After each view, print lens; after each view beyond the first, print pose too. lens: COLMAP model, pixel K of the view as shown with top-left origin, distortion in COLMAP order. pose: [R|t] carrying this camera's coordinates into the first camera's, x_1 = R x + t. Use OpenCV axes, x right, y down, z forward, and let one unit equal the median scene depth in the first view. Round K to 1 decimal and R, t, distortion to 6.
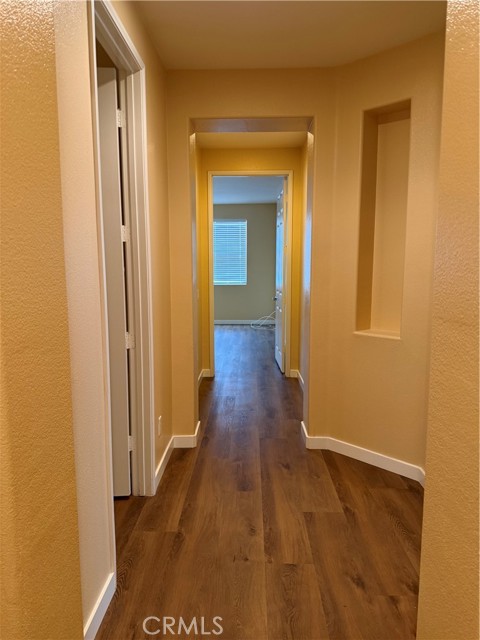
lens RADIAL K [[457.6, 0, 240.1], [0, 457.6, 319.9], [0, 0, 1]] dist [0.082967, -0.091780]
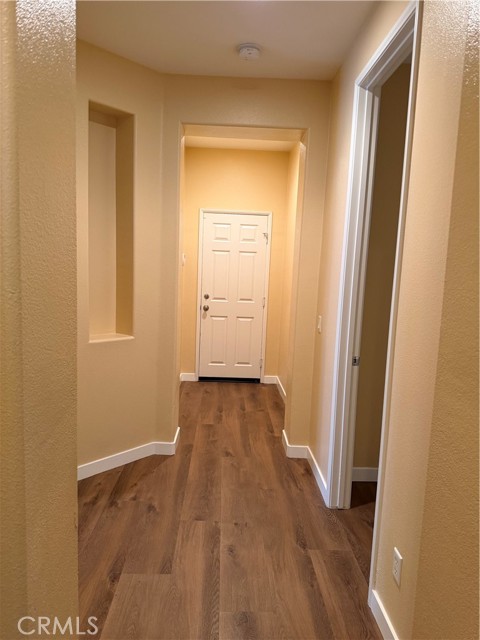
lens RADIAL K [[457.6, 0, 239.9], [0, 457.6, 320.2], [0, 0, 1]] dist [0.082967, -0.091780]
pose [[-0.997549, -0.032279, -0.062079, 0.086030], [-0.046448, 0.969036, 0.242511, -0.253793], [0.052329, 0.244800, -0.968160, 1.853331]]
